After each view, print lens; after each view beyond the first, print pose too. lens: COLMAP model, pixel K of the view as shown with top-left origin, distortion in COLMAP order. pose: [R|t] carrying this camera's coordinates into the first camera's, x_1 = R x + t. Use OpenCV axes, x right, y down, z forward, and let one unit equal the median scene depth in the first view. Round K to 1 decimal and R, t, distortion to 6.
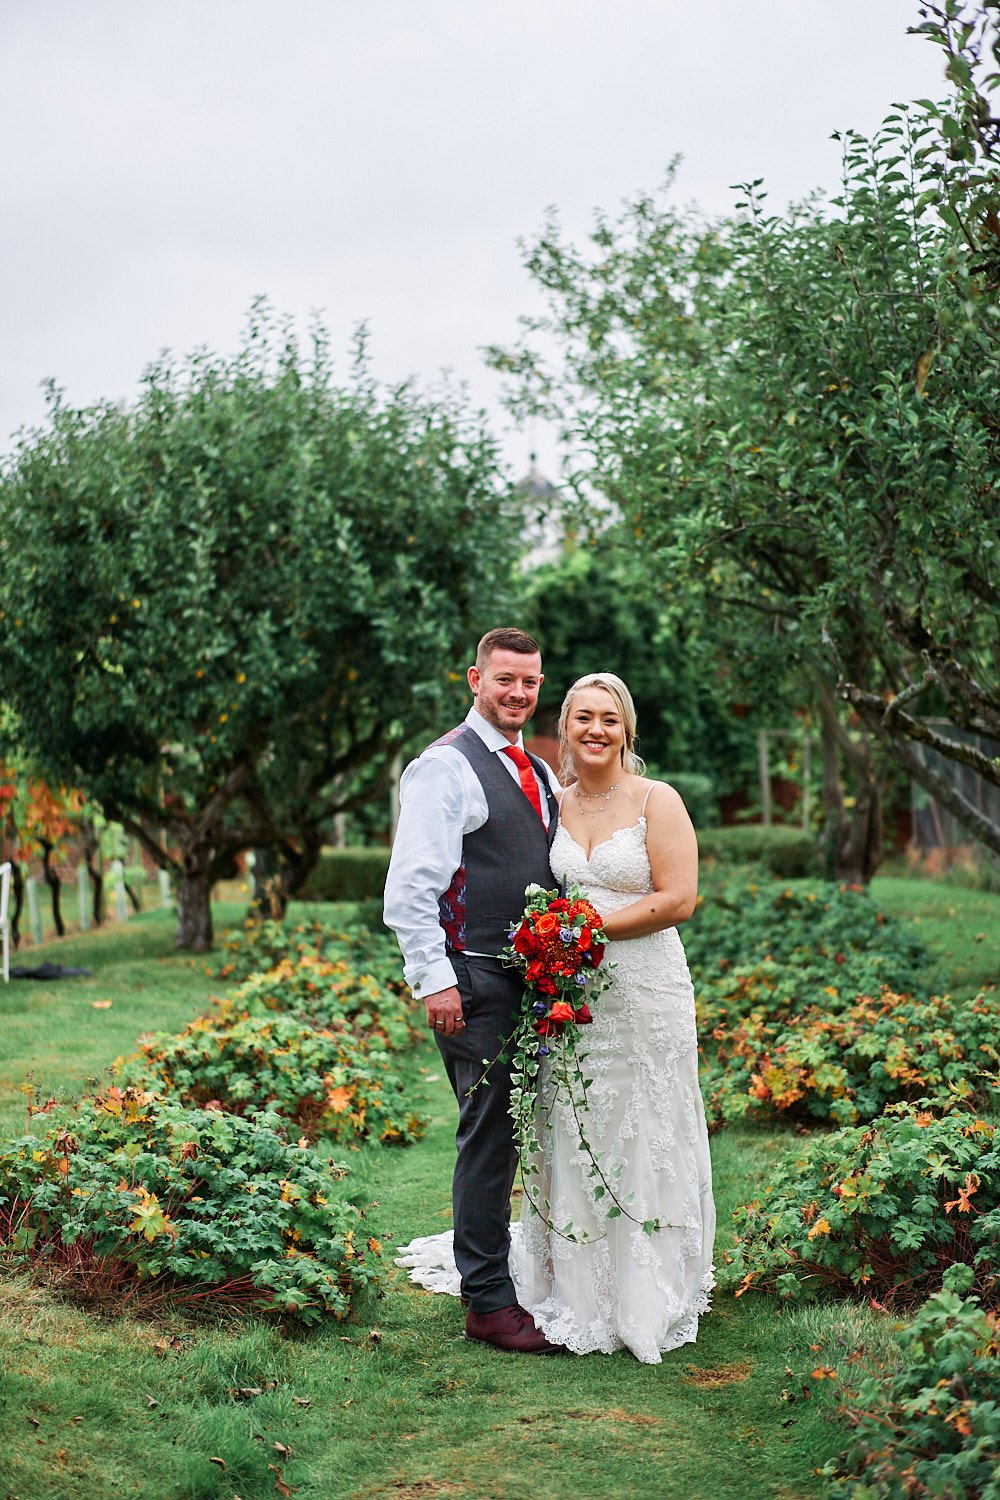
lens RADIAL K [[2371.1, 0, 500.0], [0, 2371.1, 750.0], [0, 0, 1]] dist [0.130234, -0.904424]
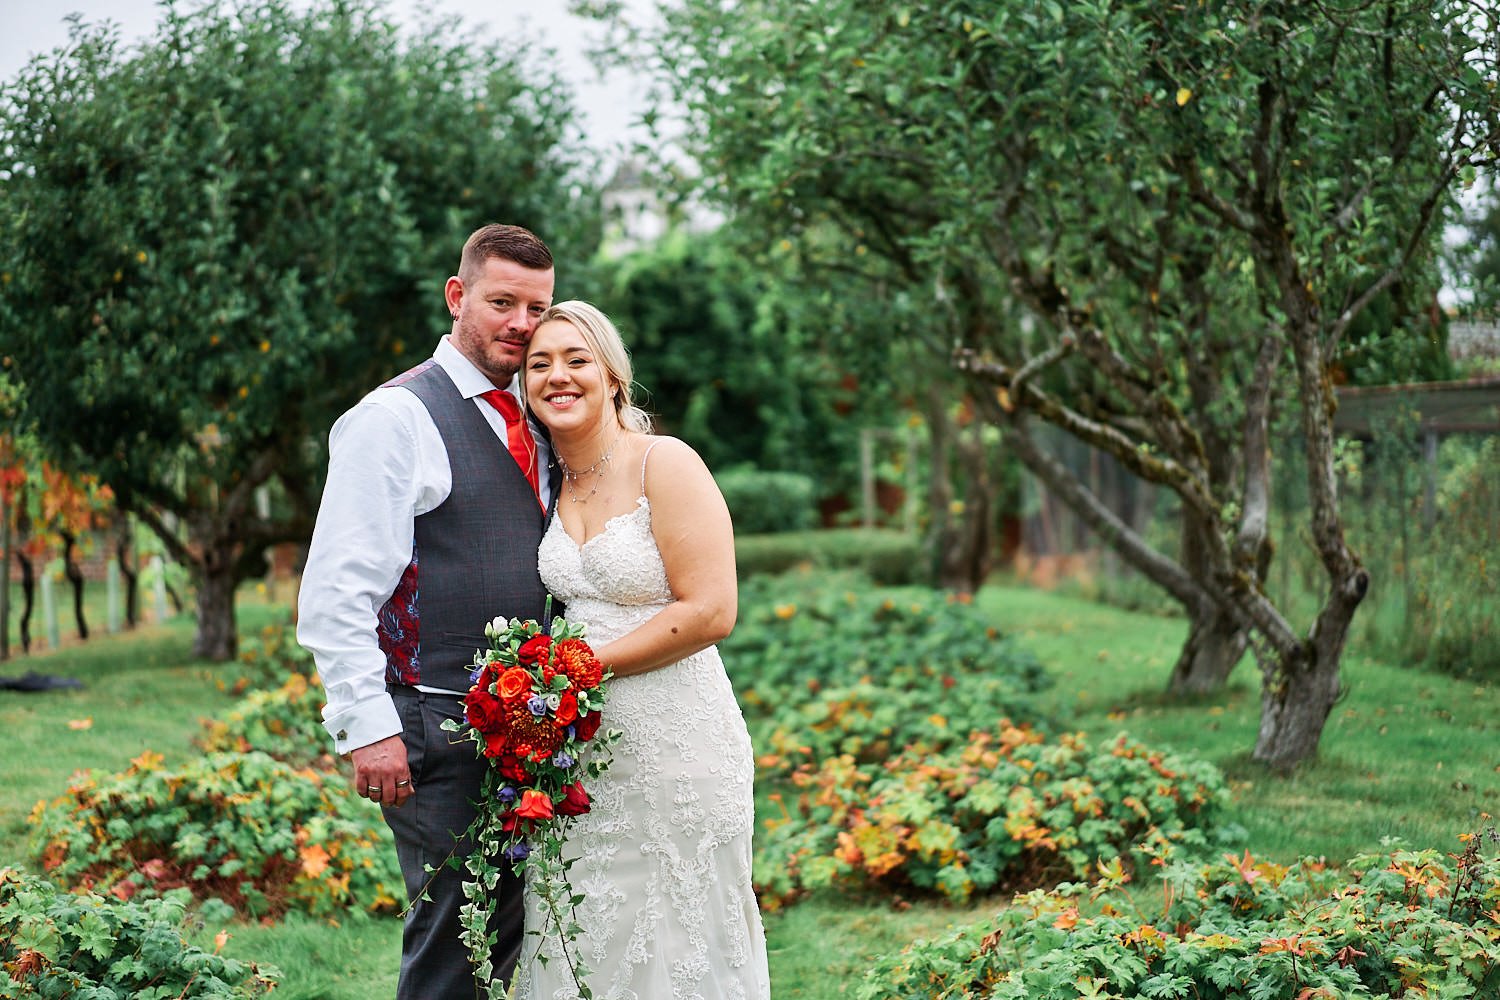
lens RADIAL K [[2371.1, 0, 736.2], [0, 2371.1, 488.9], [0, 0, 1]] dist [0.130234, -0.904424]
pose [[0.998339, 0.016622, 0.055154, 0.019713], [-0.017392, 0.999757, 0.013518, 0.008835], [-0.054916, -0.014455, 0.998386, 0.161459]]
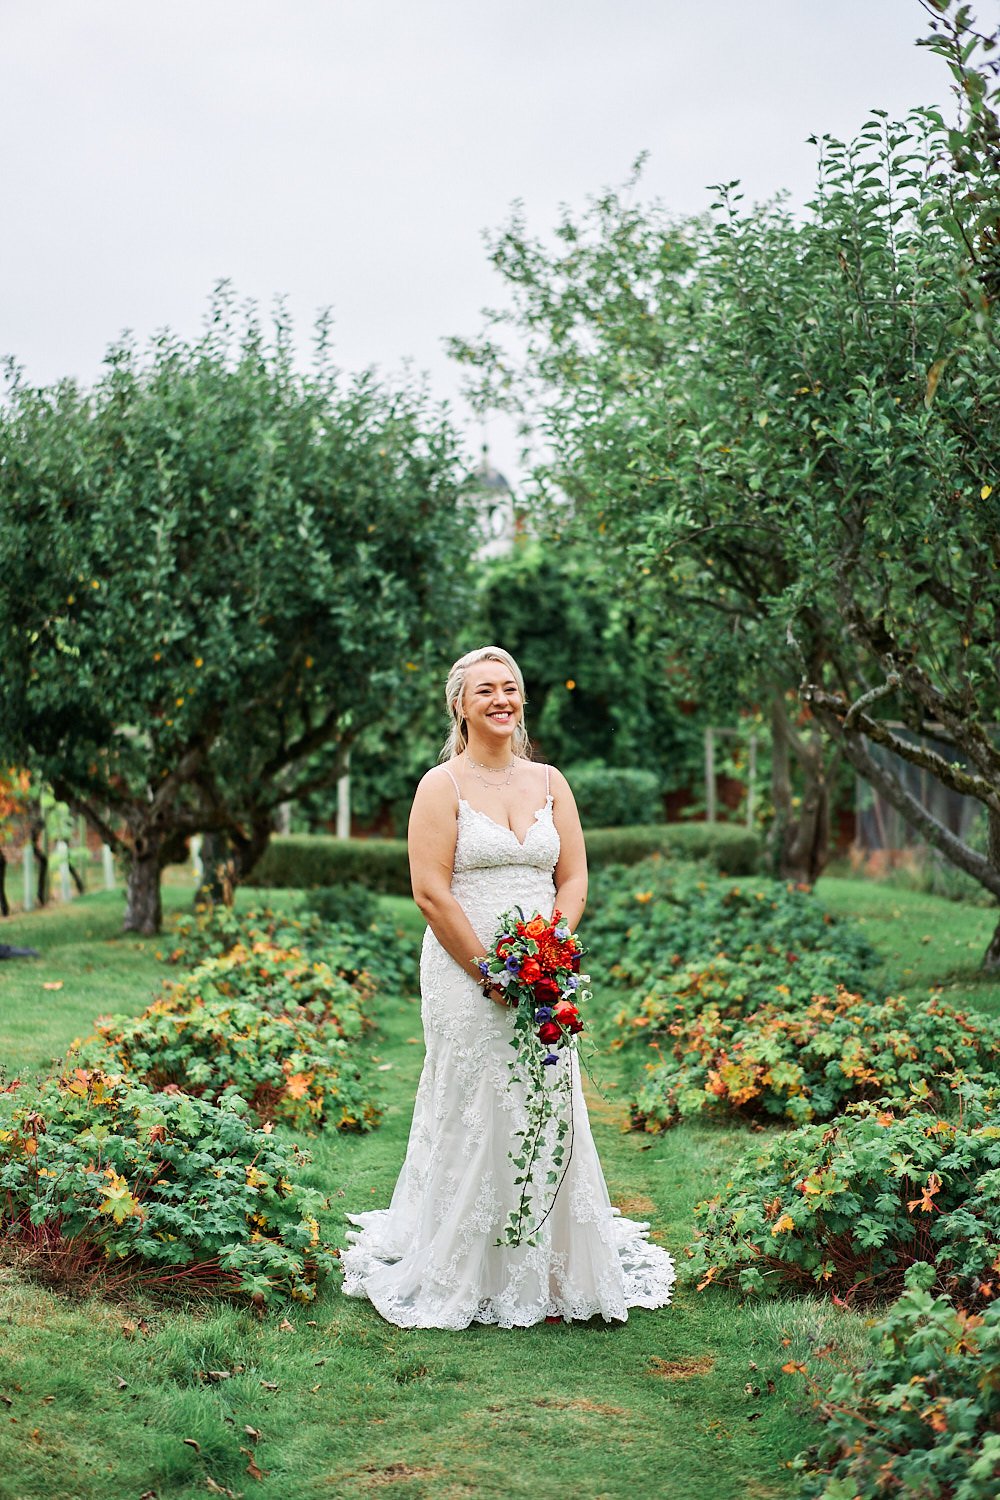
lens RADIAL K [[2371.1, 0, 500.0], [0, 2371.1, 750.0], [0, 0, 1]] dist [0.130234, -0.904424]
pose [[0.999316, 0.026430, 0.025879, -0.009236], [-0.026526, 0.999642, 0.003364, -0.000207], [-0.025781, -0.004048, 0.999659, -0.002716]]
